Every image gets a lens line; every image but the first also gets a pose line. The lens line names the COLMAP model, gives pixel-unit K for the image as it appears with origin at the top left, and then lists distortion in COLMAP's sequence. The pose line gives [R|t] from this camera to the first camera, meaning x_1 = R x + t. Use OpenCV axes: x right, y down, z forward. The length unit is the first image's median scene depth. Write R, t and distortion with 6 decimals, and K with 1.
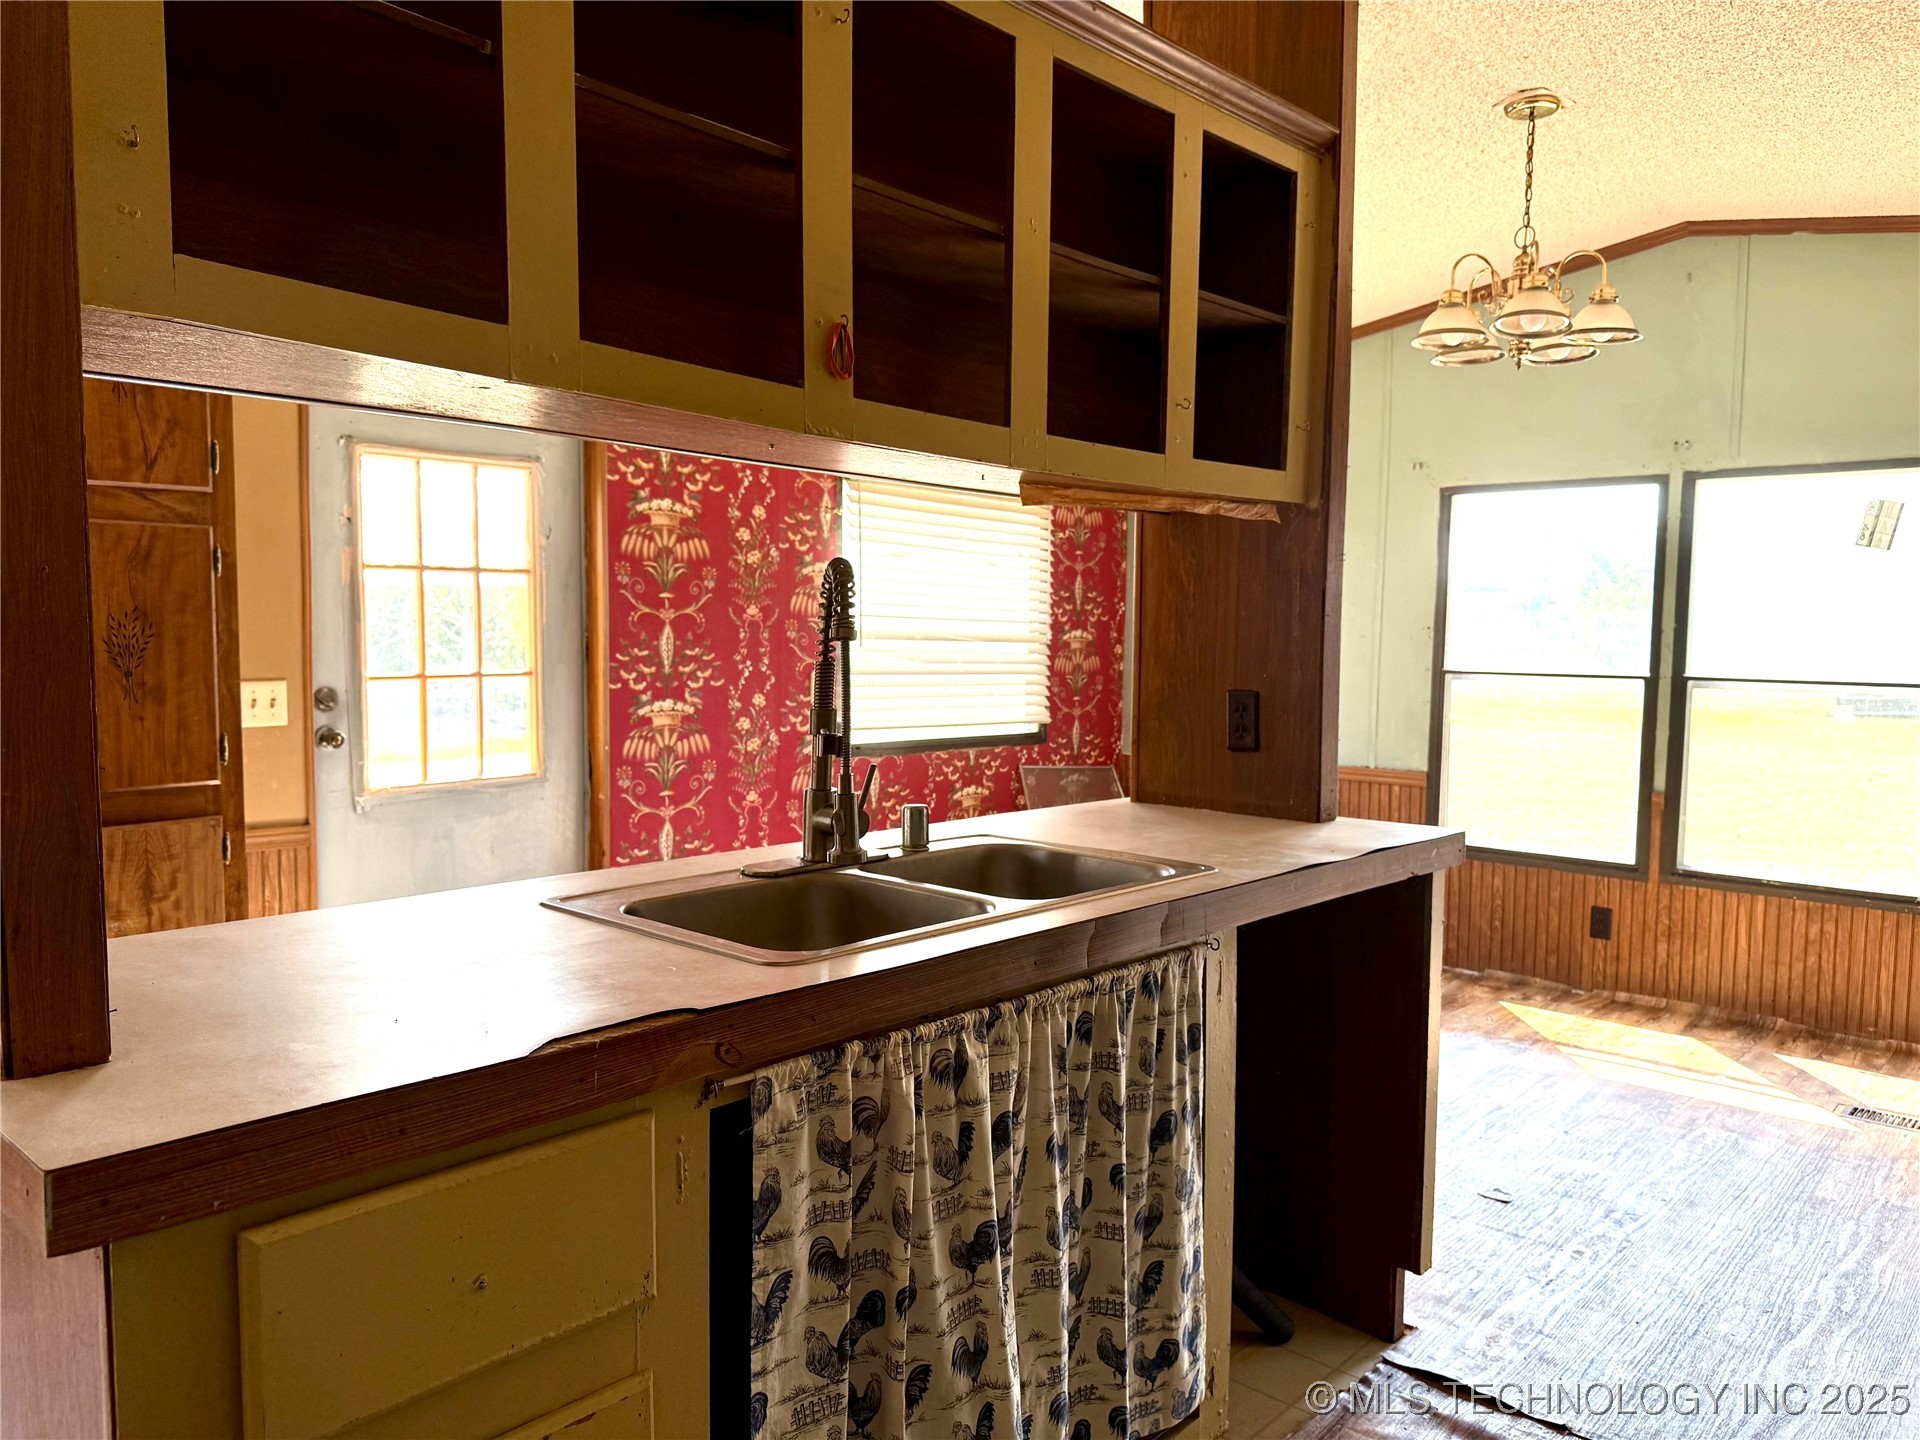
lens RADIAL K [[1359.5, 0, 947.3], [0, 1359.5, 726.4], [0, 0, 1]] dist [0.079730, -0.095502]
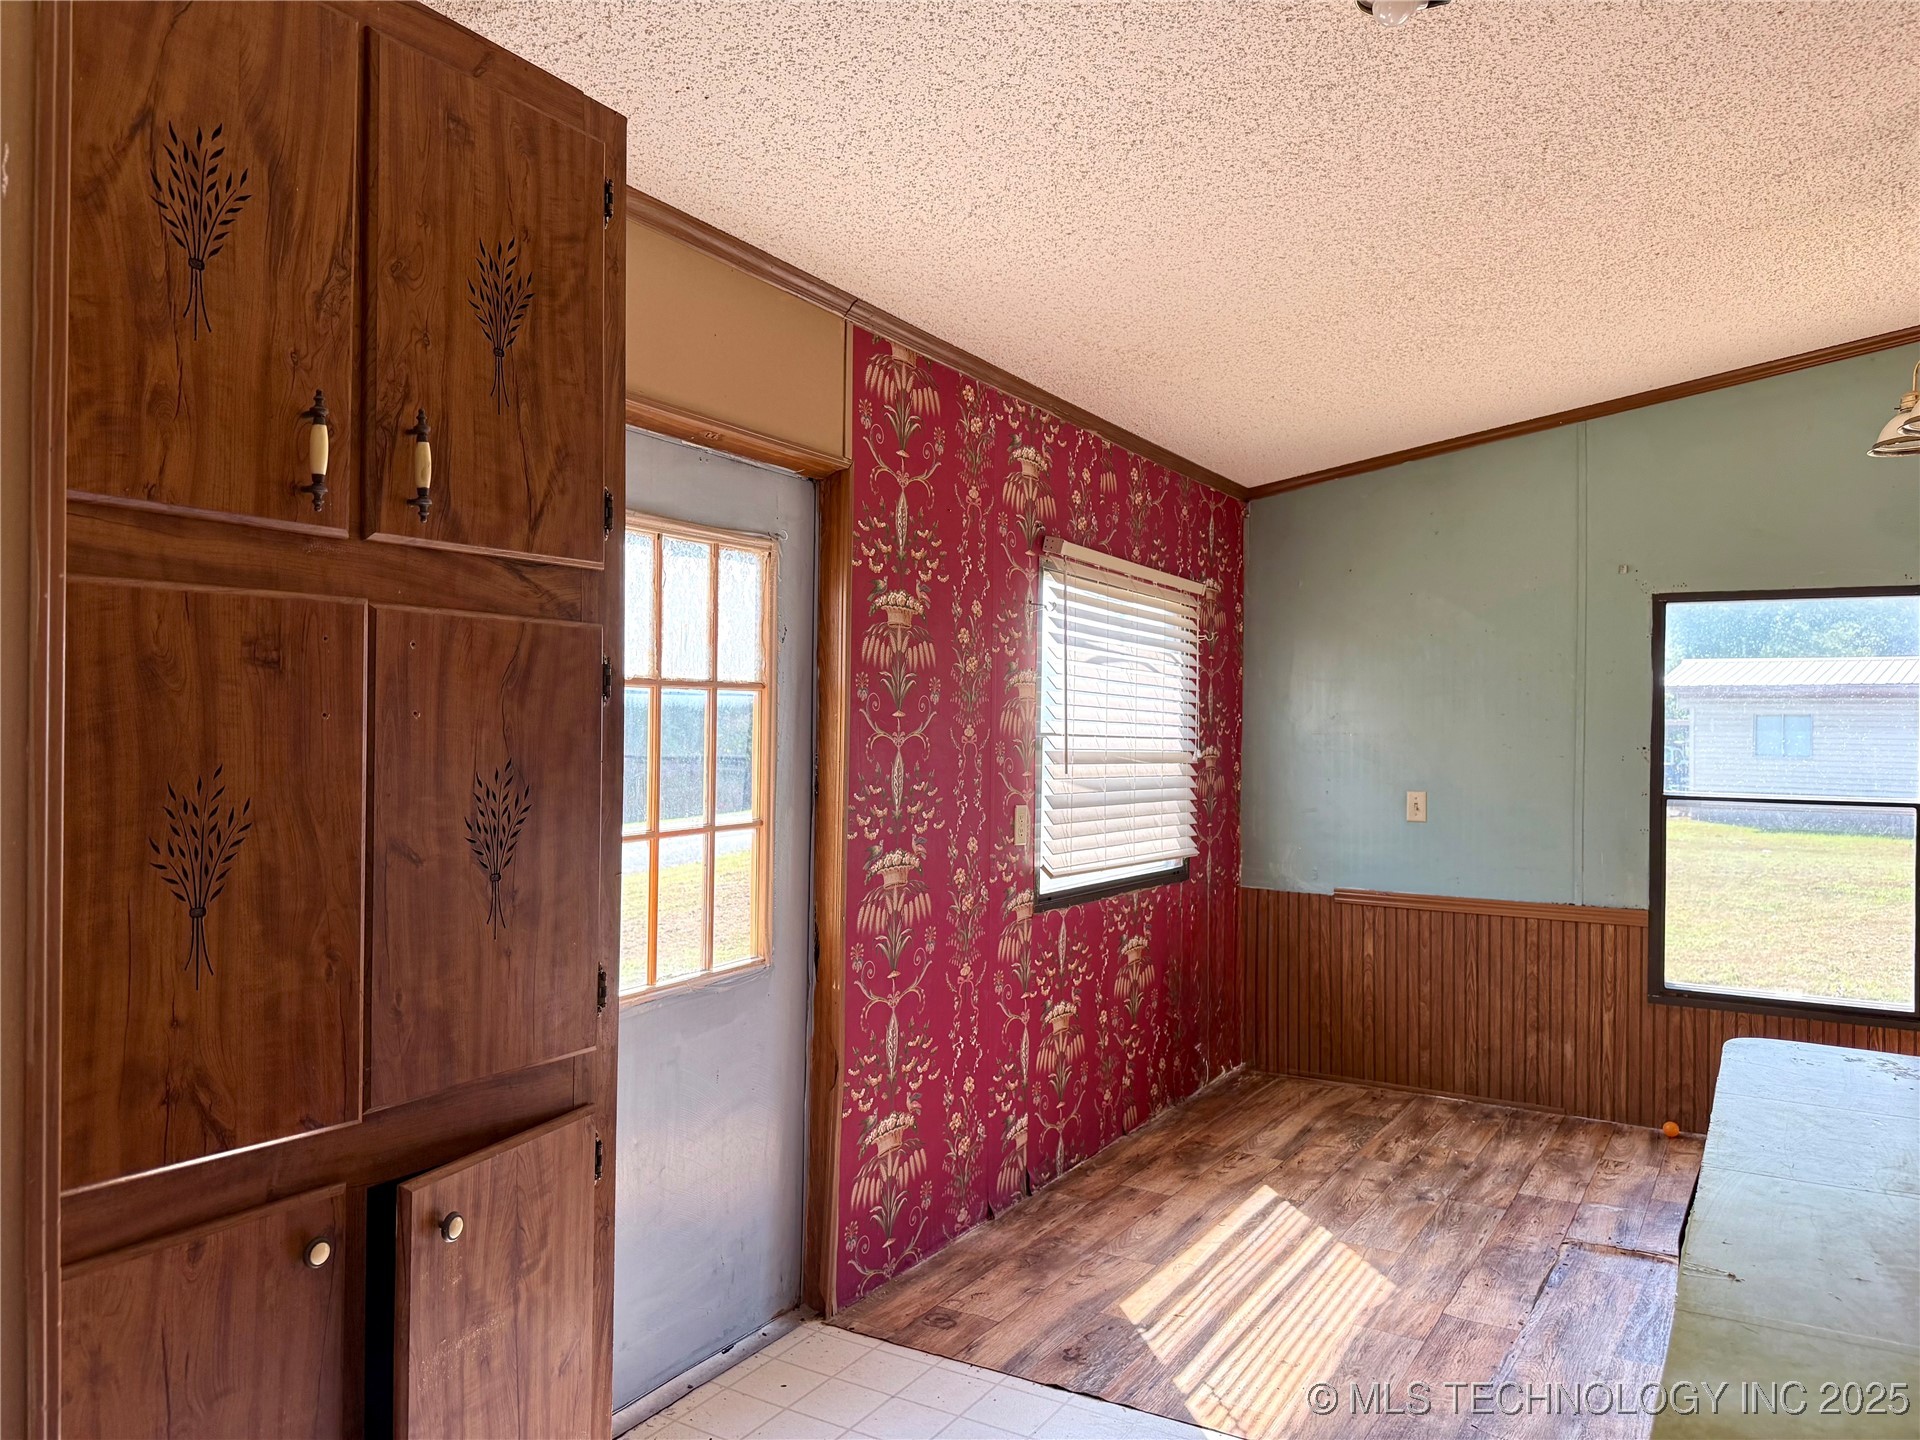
lens RADIAL K [[1359.5, 0, 954.2], [0, 1359.5, 718.0], [0, 0, 1]] dist [0.079730, -0.095502]
pose [[0.978545, 0.001918, 0.206022, -0.329474], [0.013414, 0.997242, -0.072996, -0.037630], [-0.205594, 0.074193, 0.975821, 0.248567]]
